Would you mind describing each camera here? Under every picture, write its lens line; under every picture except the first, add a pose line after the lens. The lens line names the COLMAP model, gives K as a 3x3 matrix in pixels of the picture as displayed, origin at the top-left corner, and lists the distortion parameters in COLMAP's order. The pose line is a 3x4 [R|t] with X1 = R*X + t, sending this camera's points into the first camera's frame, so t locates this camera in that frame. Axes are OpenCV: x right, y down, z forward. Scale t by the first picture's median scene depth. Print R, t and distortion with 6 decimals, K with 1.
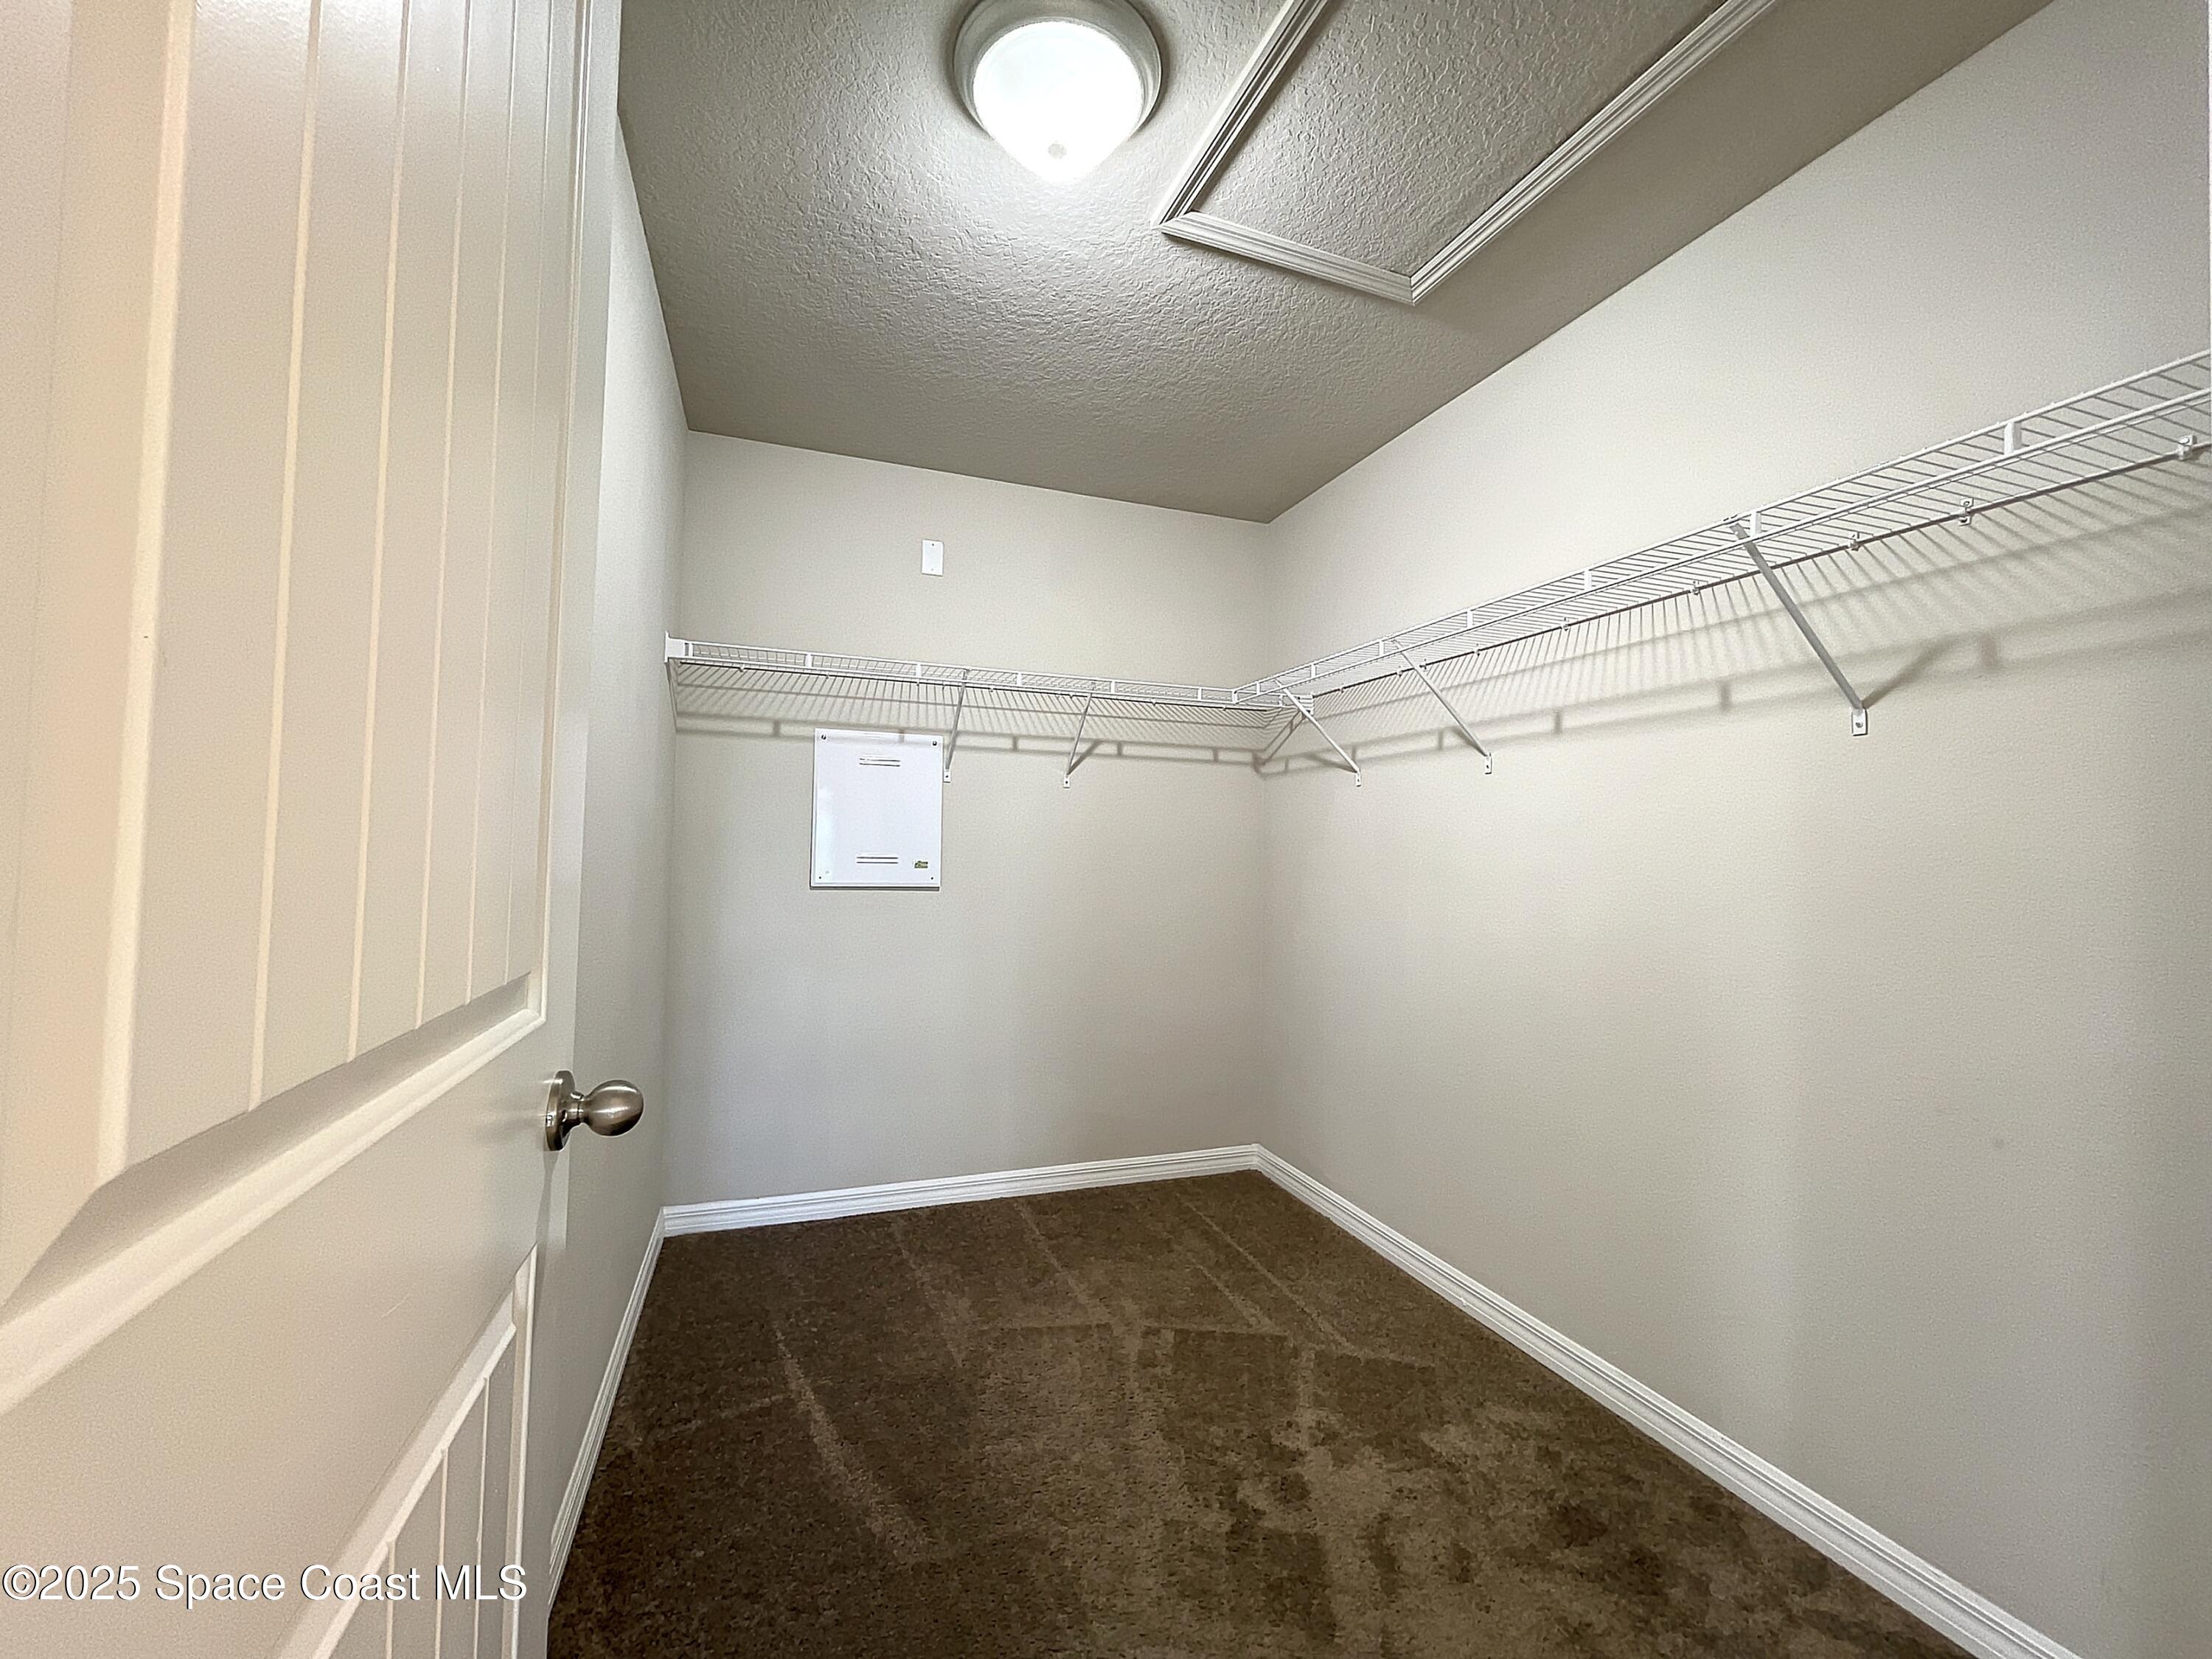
lens RADIAL K [[892.4, 0, 1103.5], [0, 892.4, 824.9], [0, 0, 1]] dist [-0.002317, -0.000975]
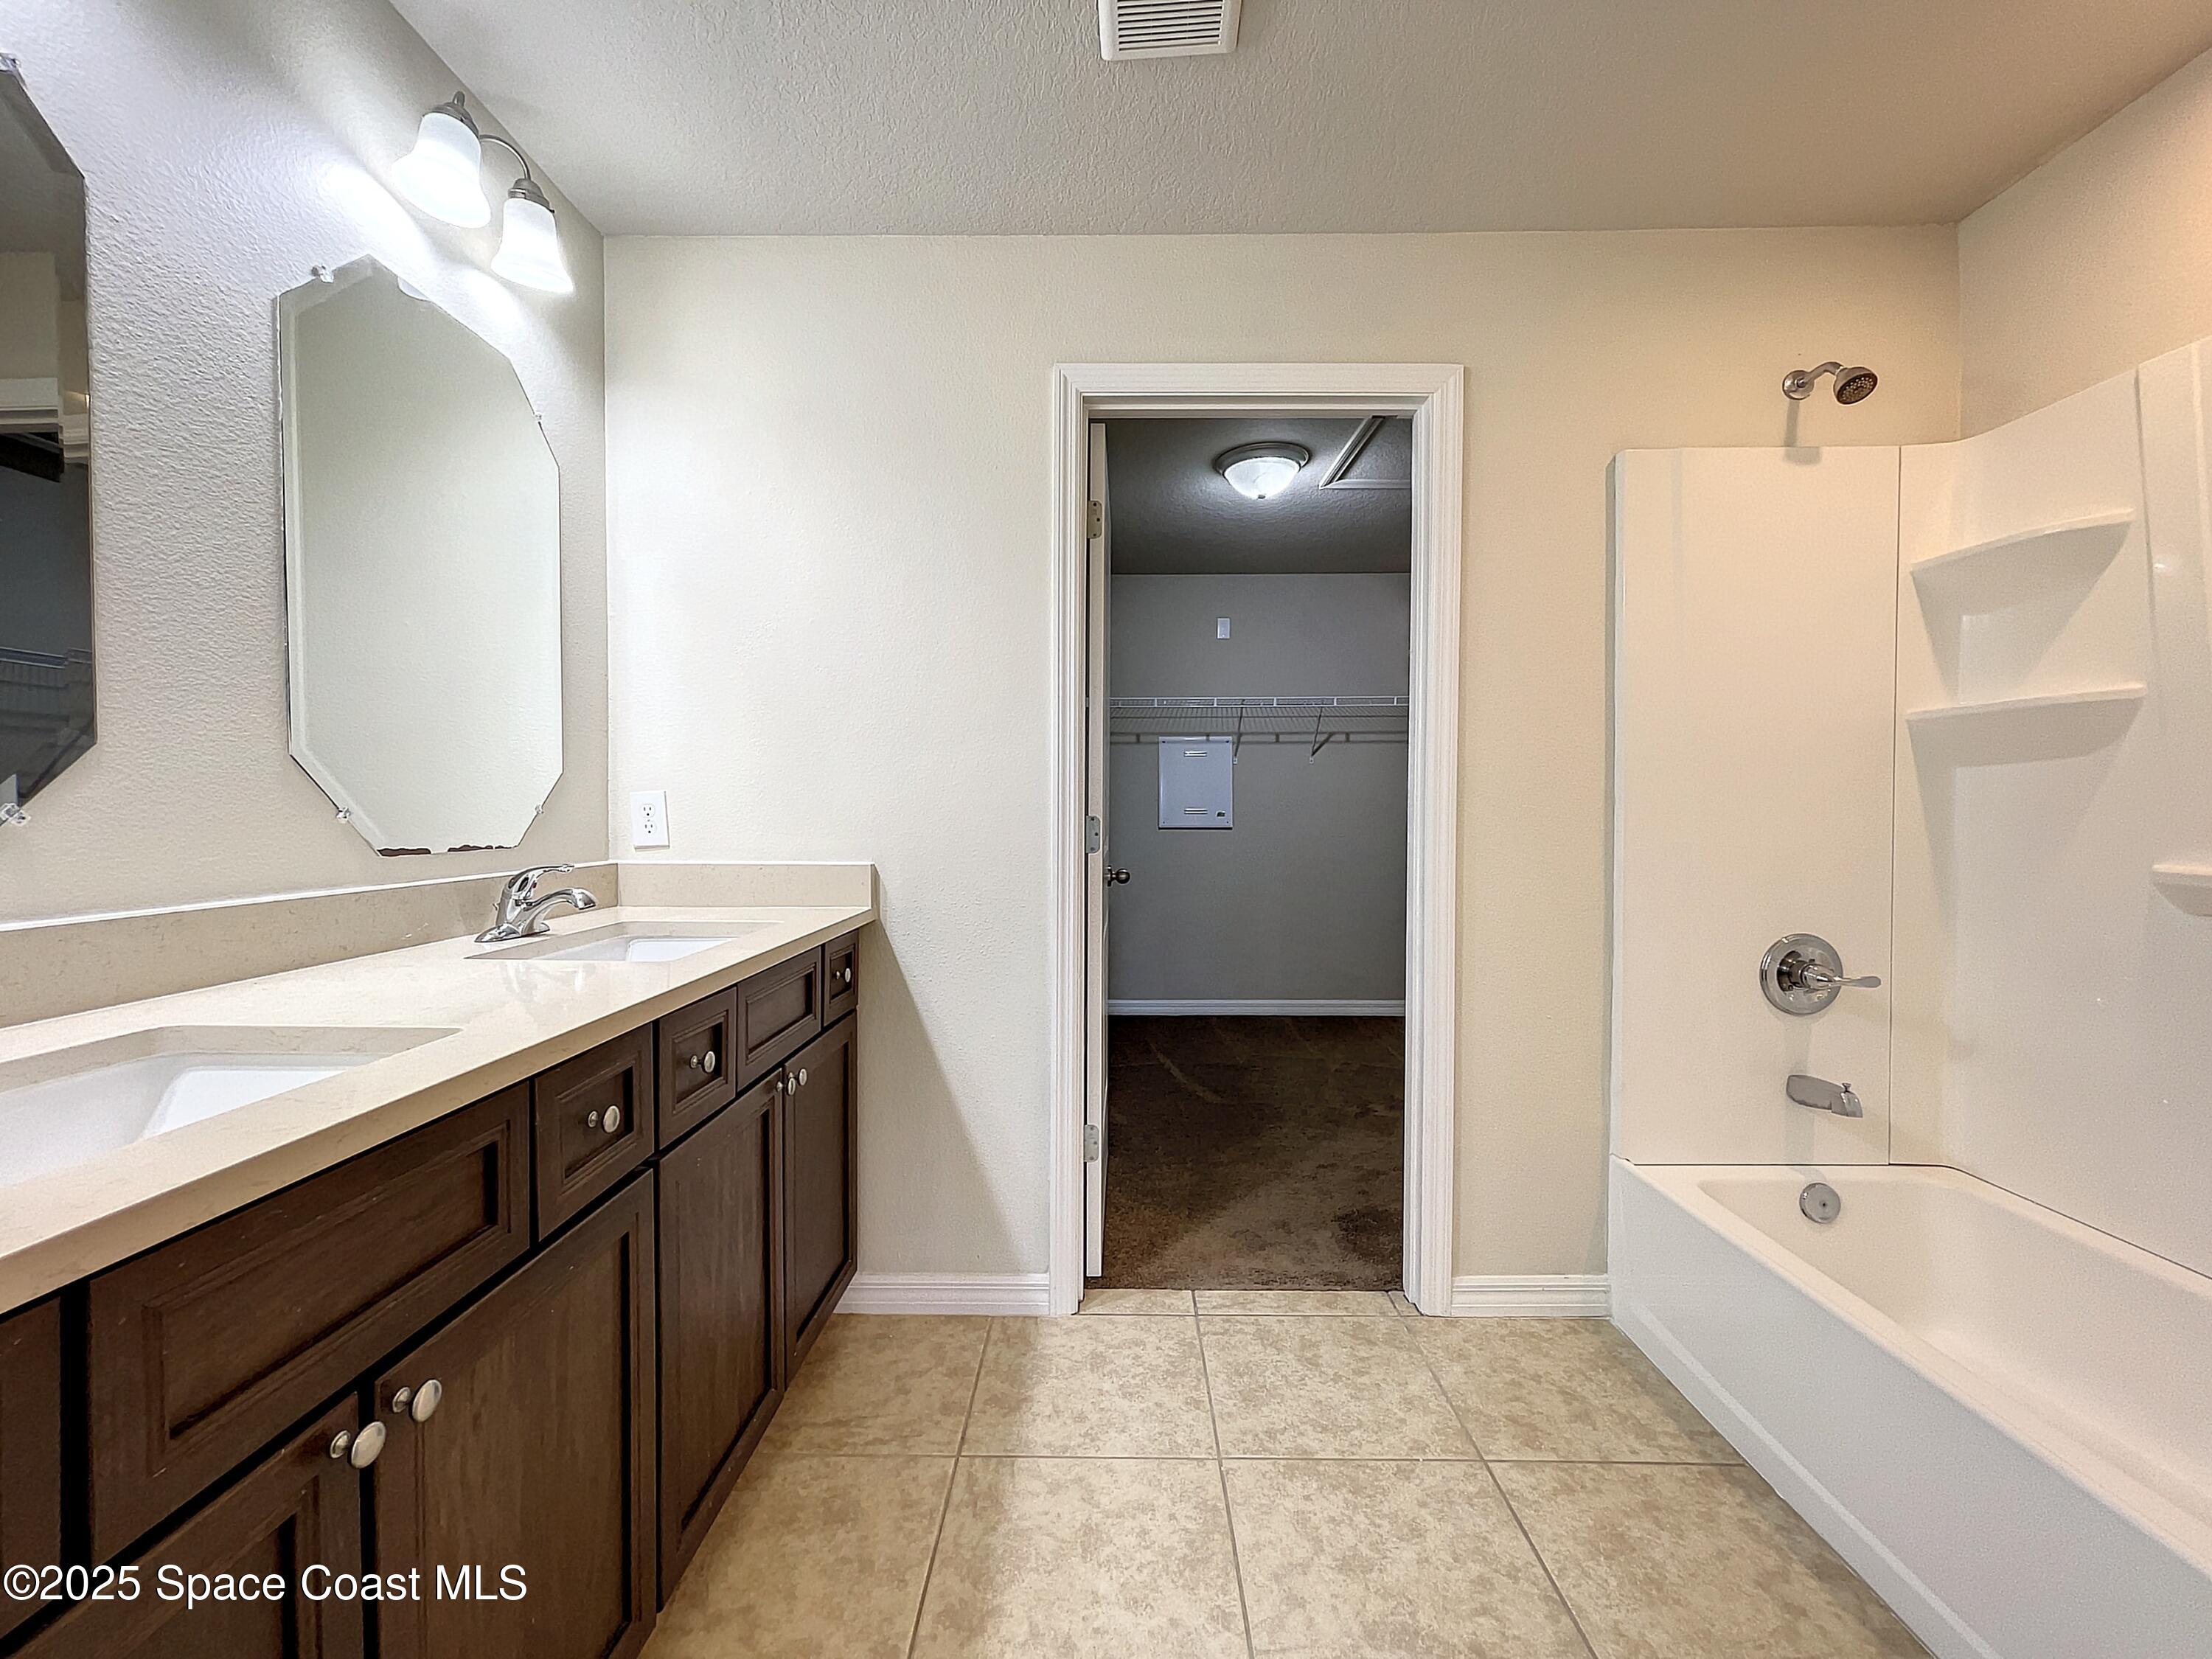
lens RADIAL K [[892.4, 0, 1103.5], [0, 892.4, 824.9], [0, 0, 1]] dist [-0.002317, -0.000975]
pose [[0.937166, -0.013854, -0.348608, 0.174873], [0.030084, 0.998698, 0.041187, -0.011270], [0.347584, -0.049086, 0.936363, -0.655723]]
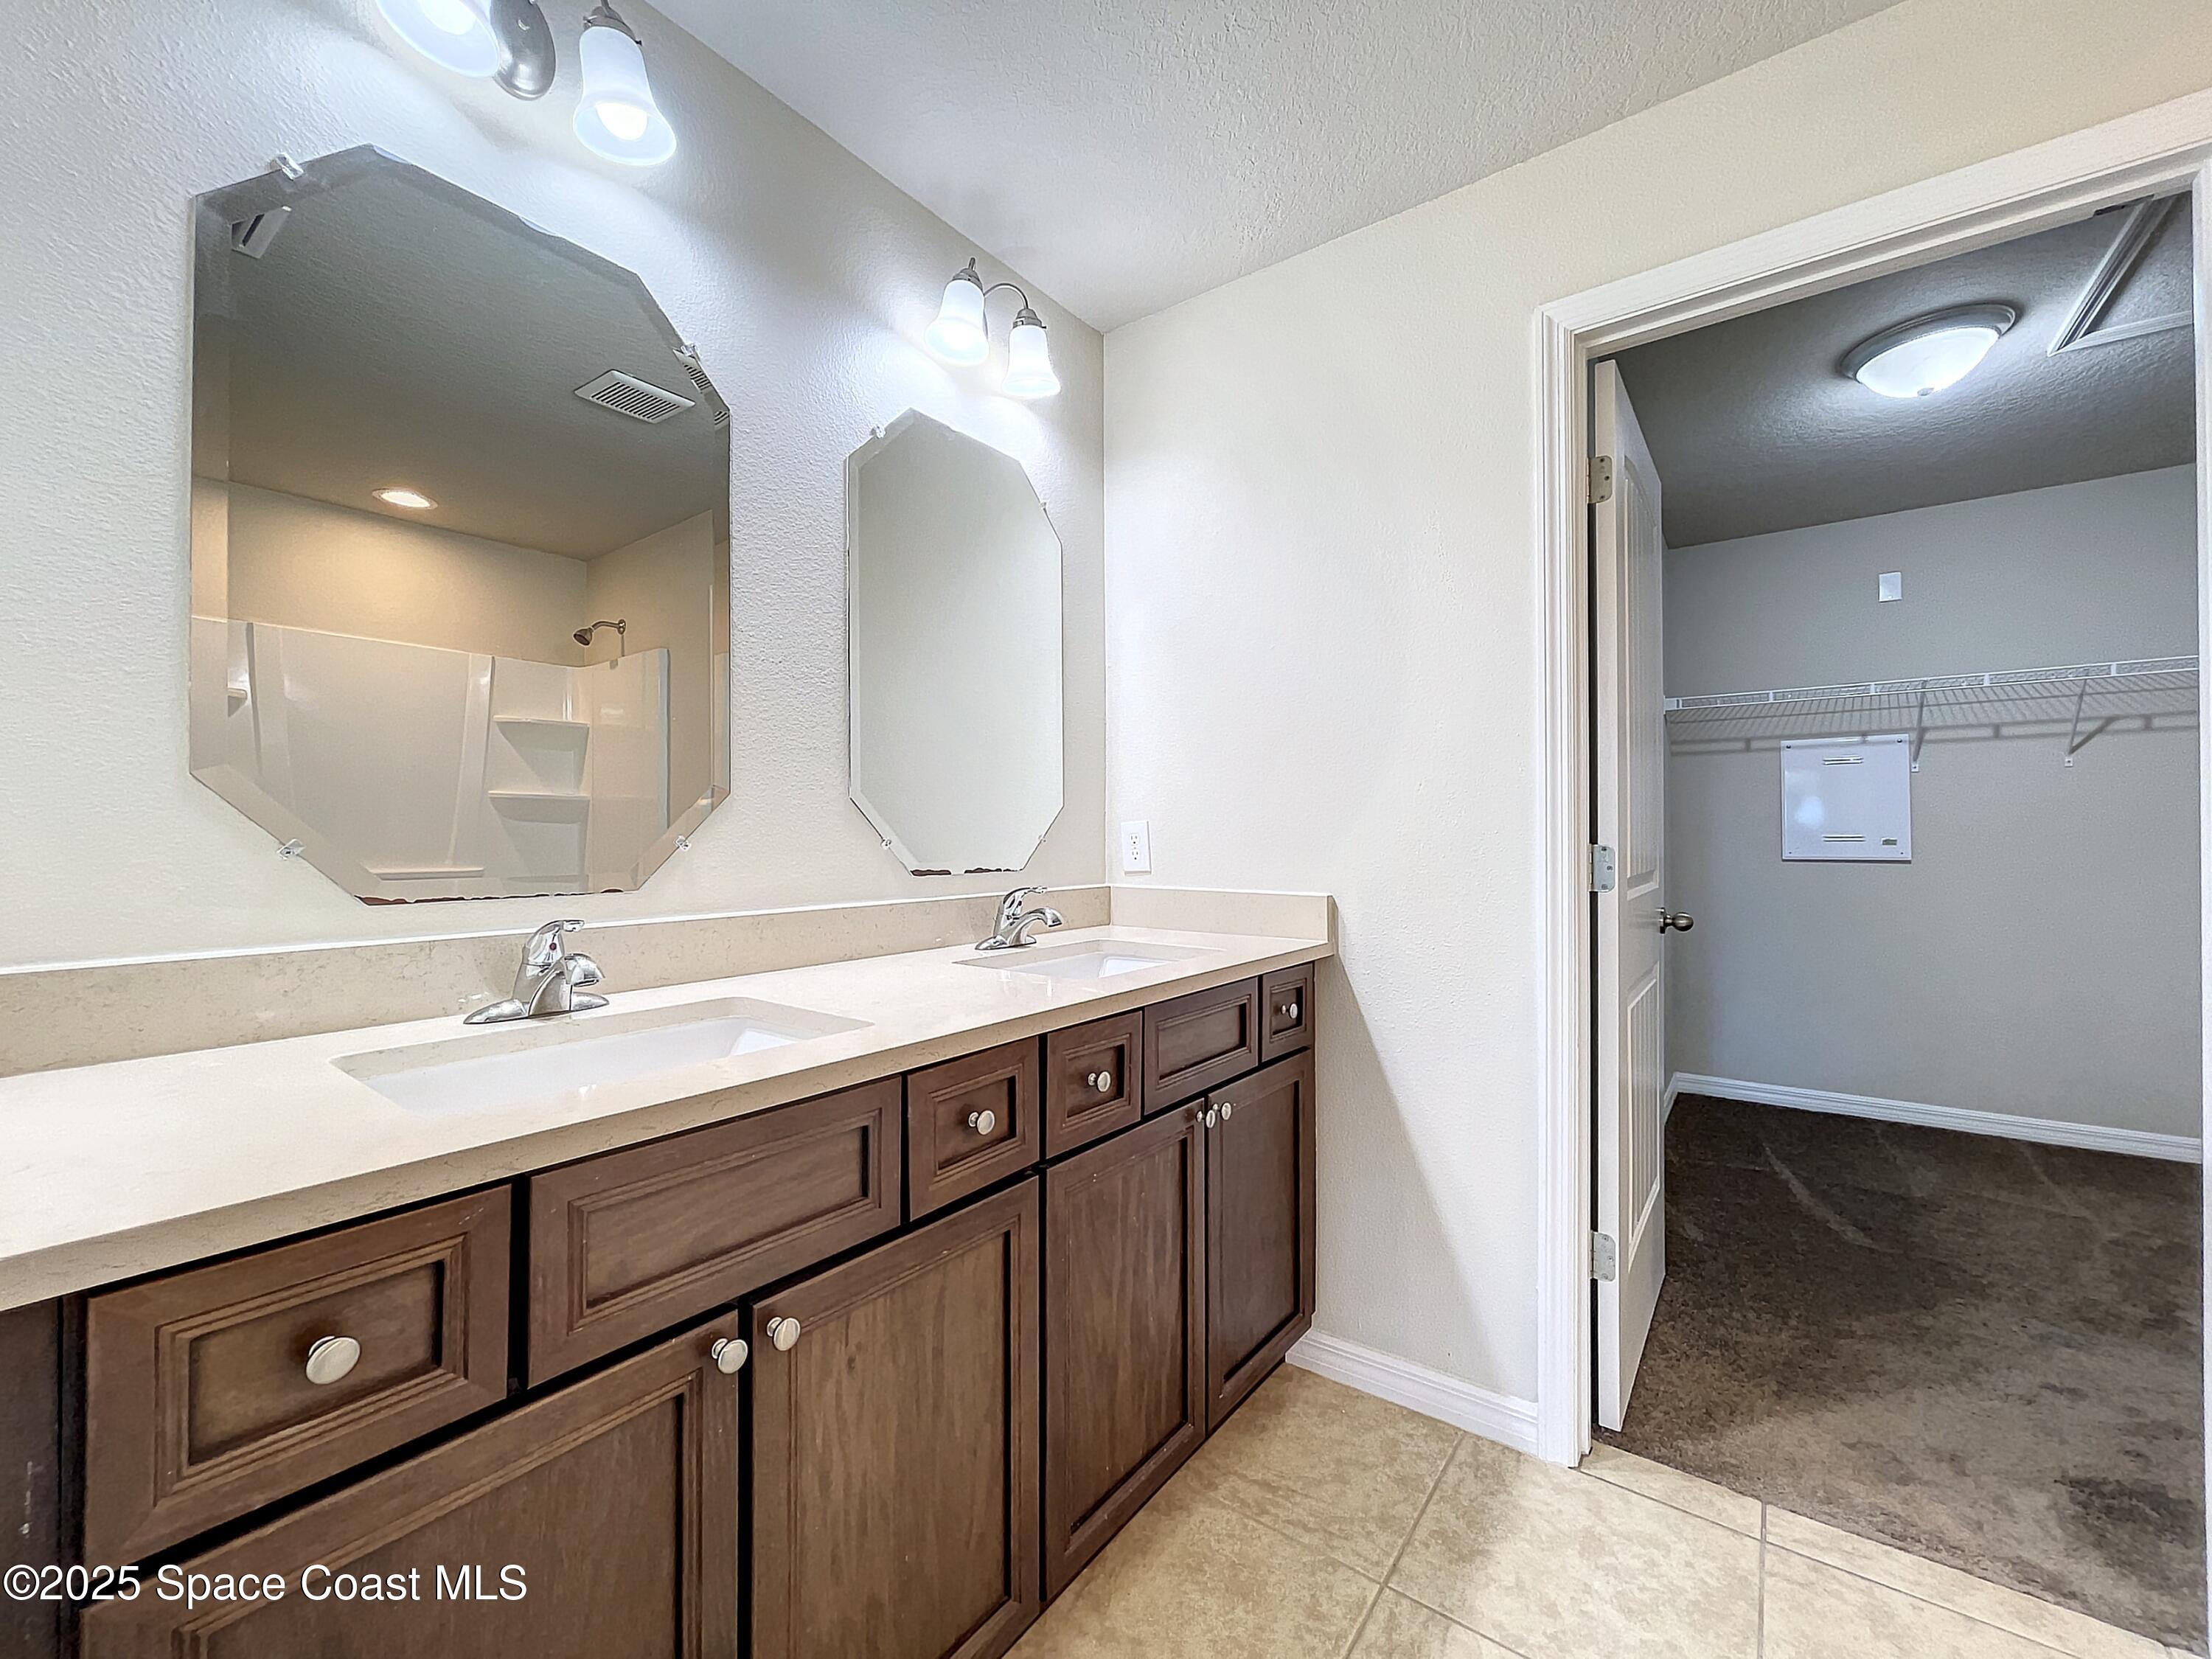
lens RADIAL K [[892.4, 0, 1103.5], [0, 892.4, 824.9], [0, 0, 1]] dist [-0.002317, -0.000975]
pose [[0.550580, -0.032903, -0.834134, 0.220880], [0.041454, 0.999068, -0.012046, -0.008387], [0.833753, -0.027946, 0.551431, -0.568962]]
